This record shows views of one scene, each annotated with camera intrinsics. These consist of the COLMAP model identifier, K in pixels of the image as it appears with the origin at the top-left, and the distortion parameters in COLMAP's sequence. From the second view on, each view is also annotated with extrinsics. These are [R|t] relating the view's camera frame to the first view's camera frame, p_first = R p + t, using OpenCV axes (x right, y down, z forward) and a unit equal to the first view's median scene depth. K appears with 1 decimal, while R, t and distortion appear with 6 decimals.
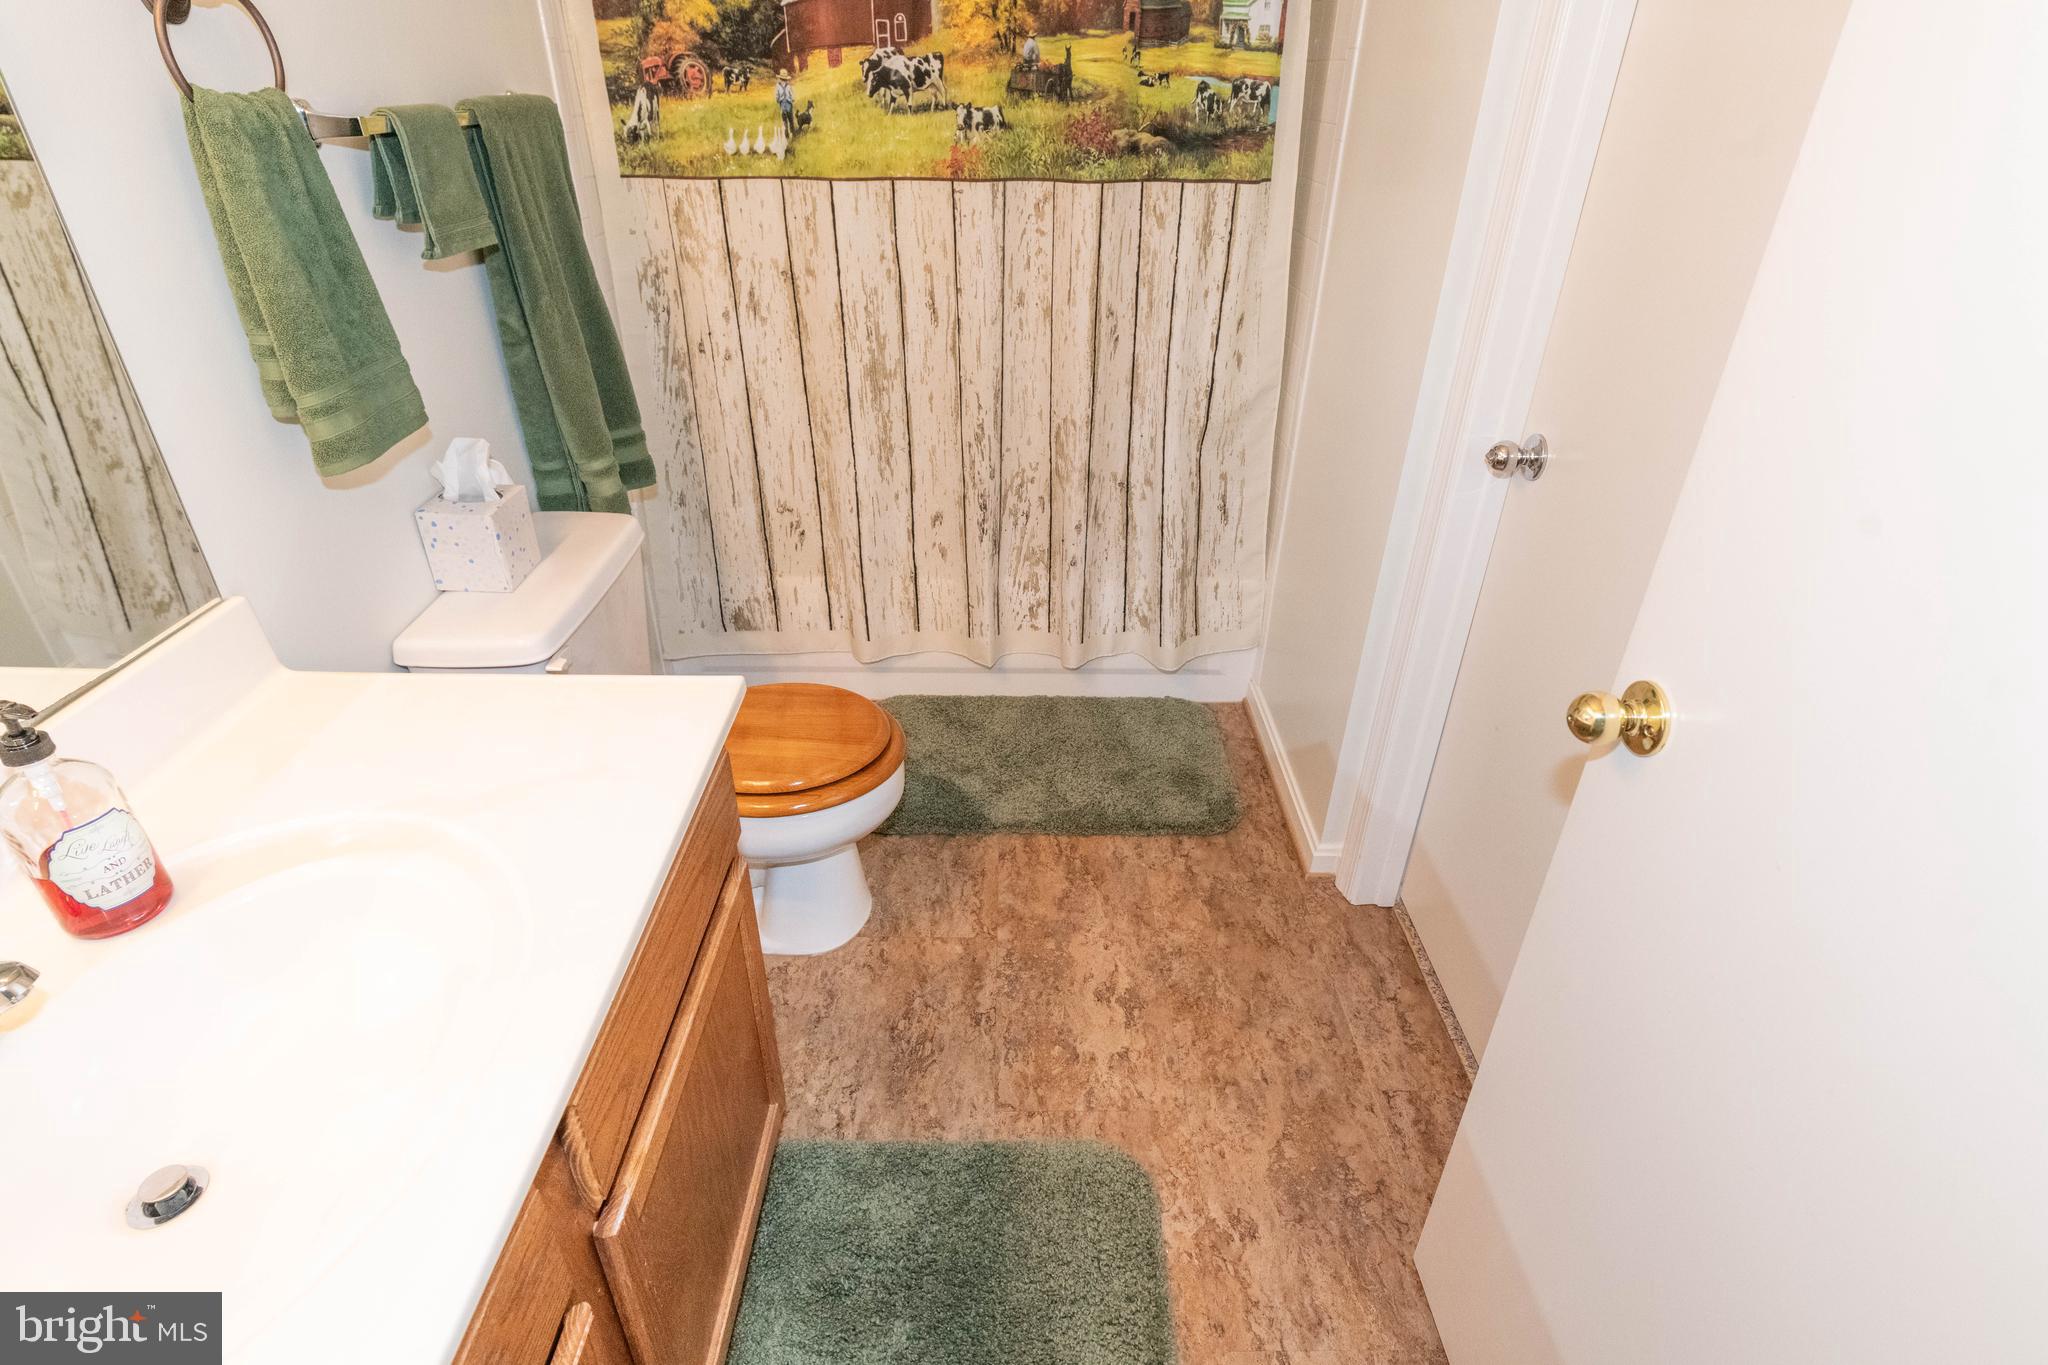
lens RADIAL K [[1035.1, 0, 1022.0], [0, 1035.1, 674.1], [0, 0, 1]] dist [0.001251, 0.000209]
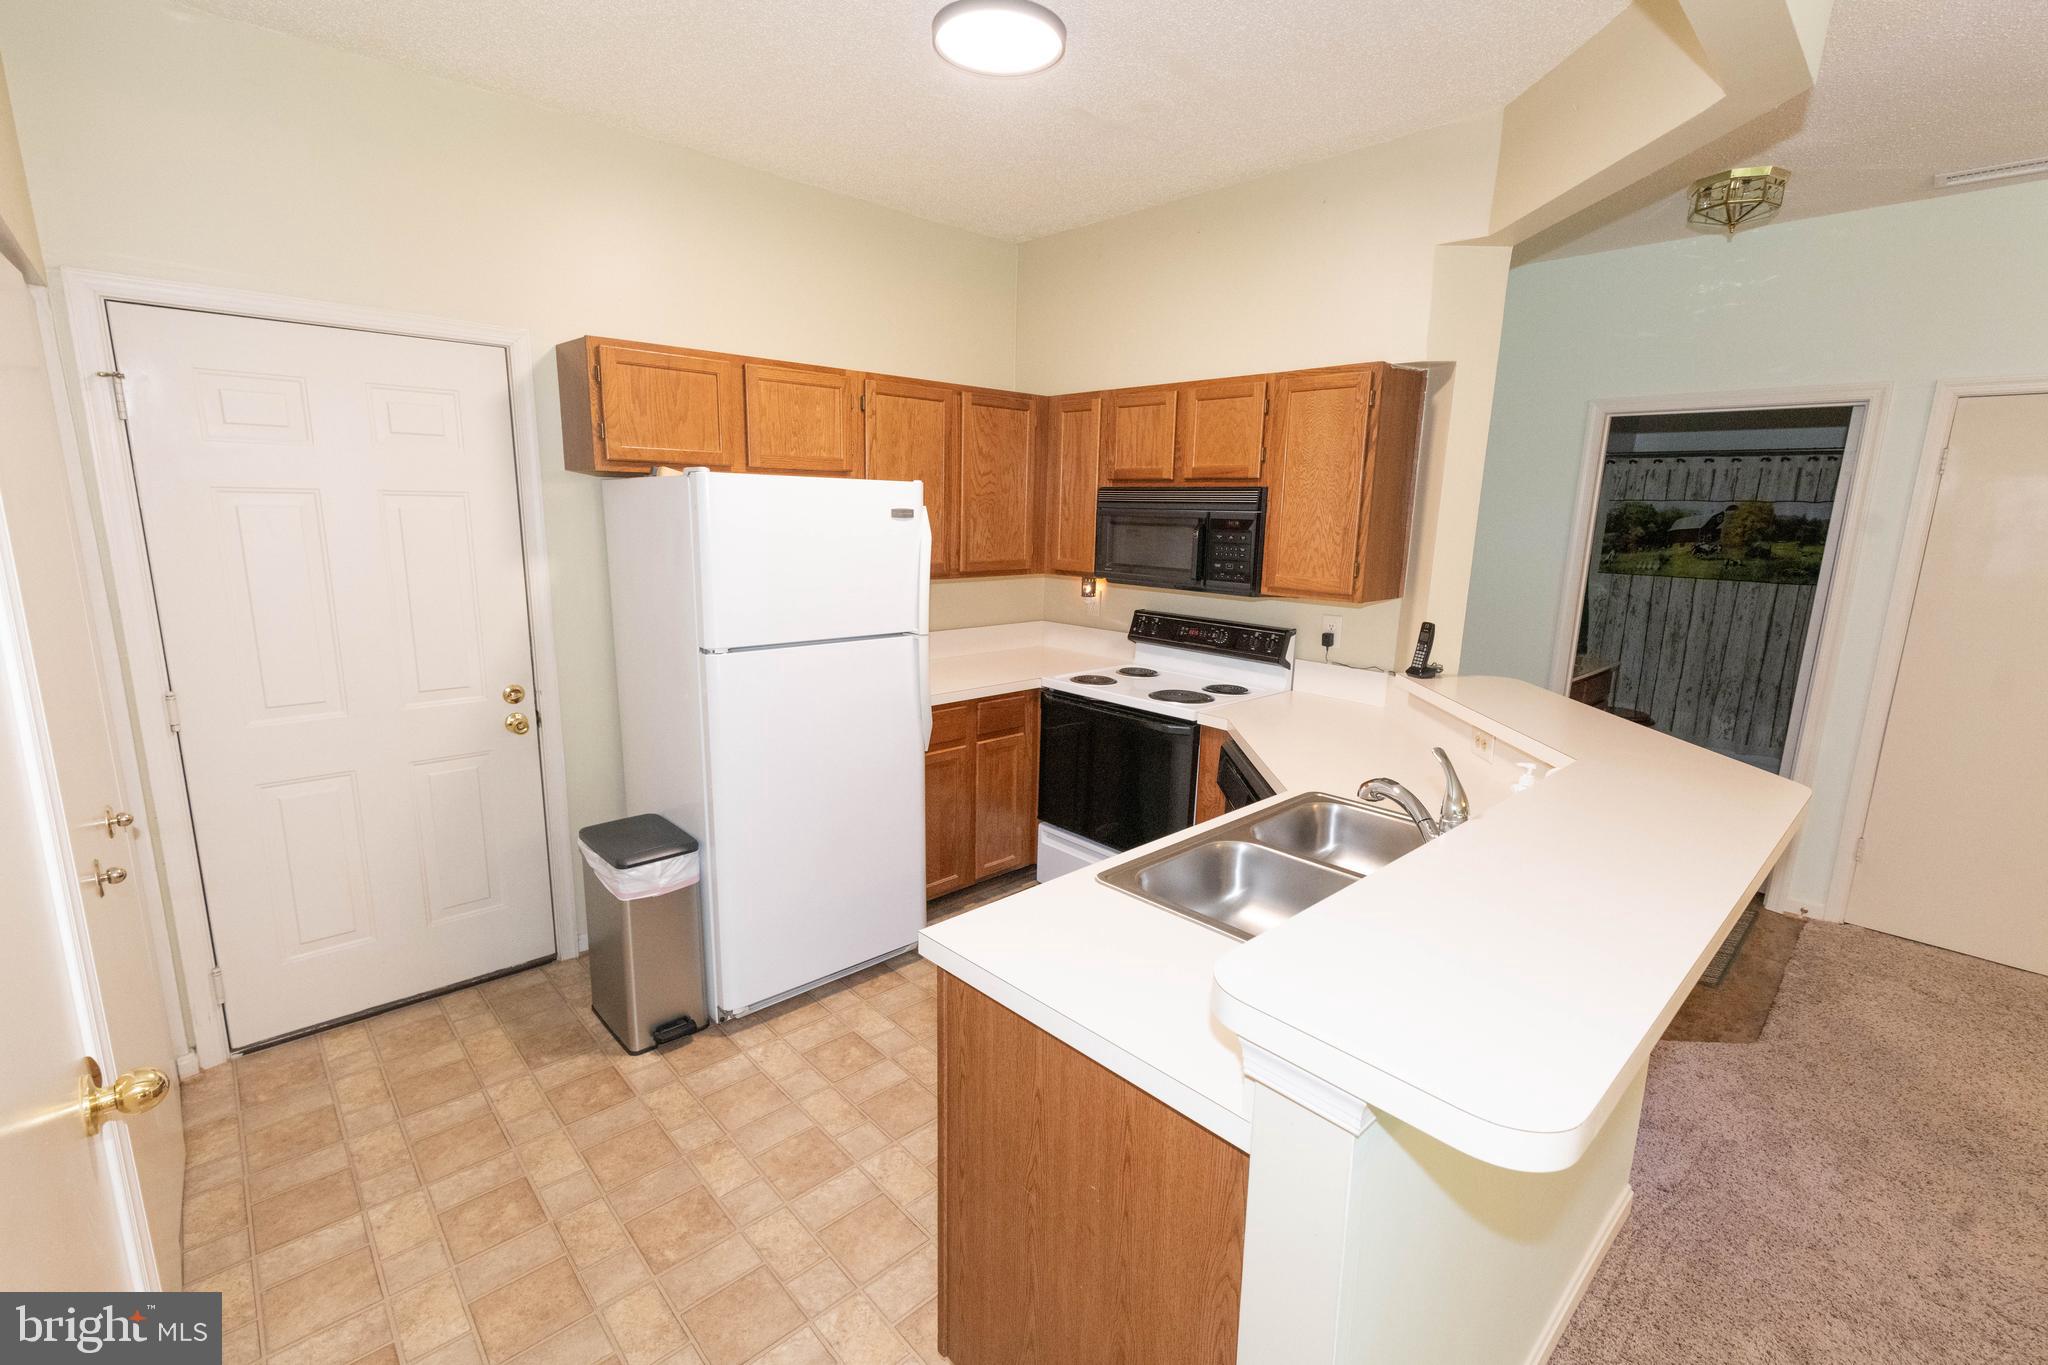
lens RADIAL K [[885.5, 0, 1019.5], [0, 885.5, 681.1], [0, 0, 1]] dist [-0.000528, 0.000044]
pose [[0.683635, 0.149527, -0.714342, 0.465474], [-0.383389, 0.906434, -0.177172, 1.140513], [0.621012, 0.394992, 0.676997, -2.106937]]
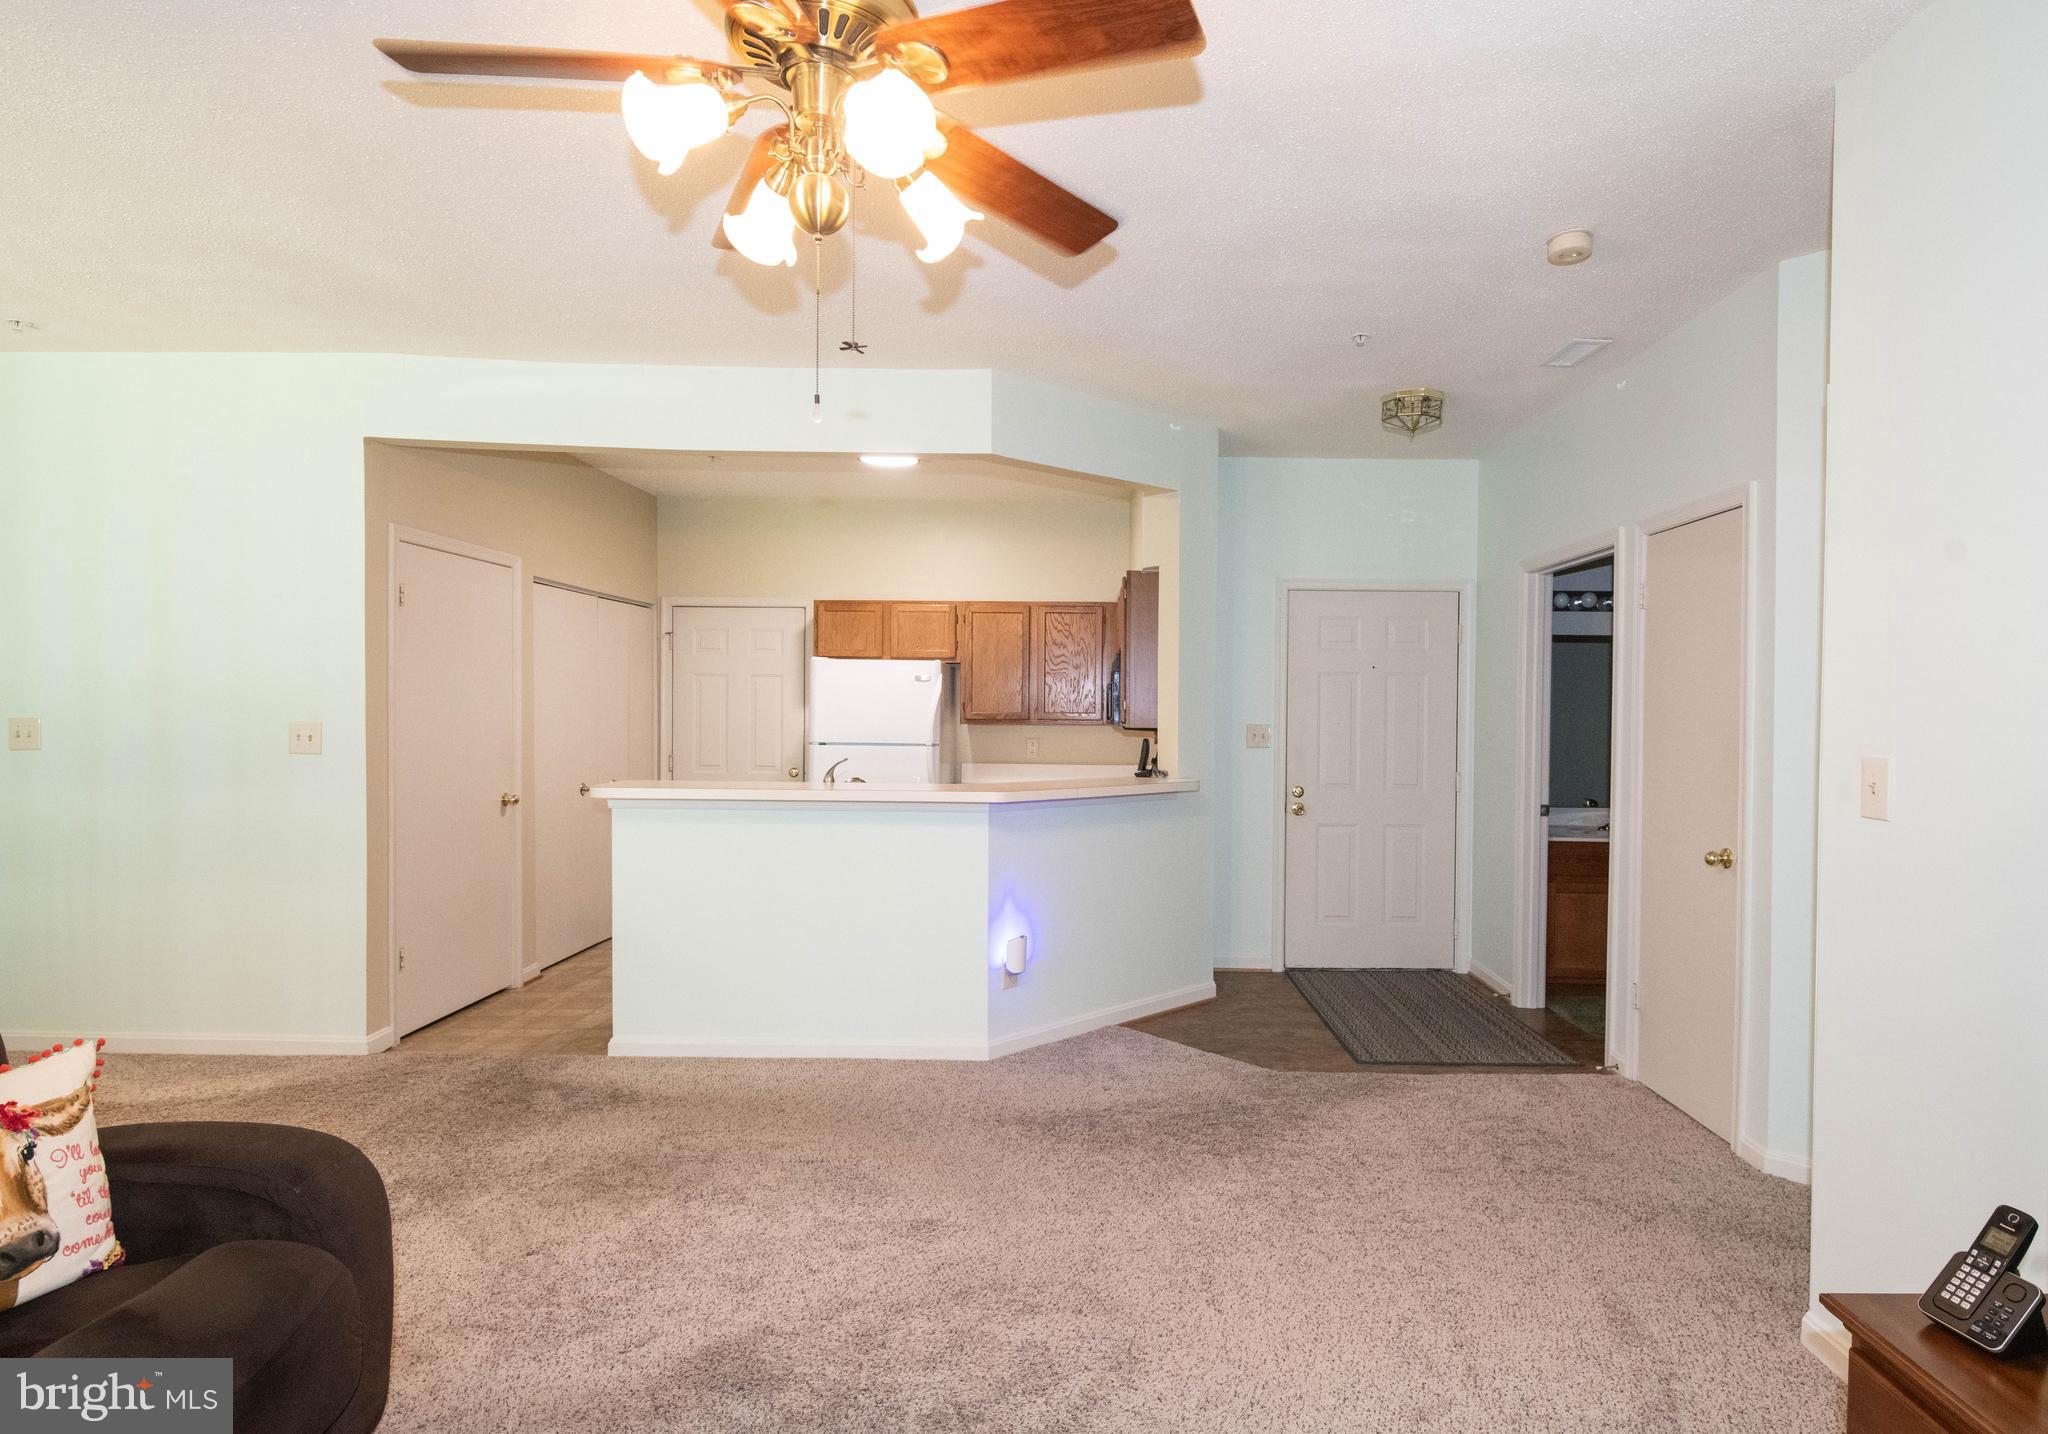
lens RADIAL K [[1088.8, 0, 1089.5], [0, 1088.8, 721.5], [0, 0, 1]] dist [0.008645, -0.011075]
pose [[-0.000786, 0.002392, -0.999997, 2.368241], [-0.513569, 0.858045, 0.002457, 0.592862], [0.858048, 0.513569, 0.000554, -0.939711]]
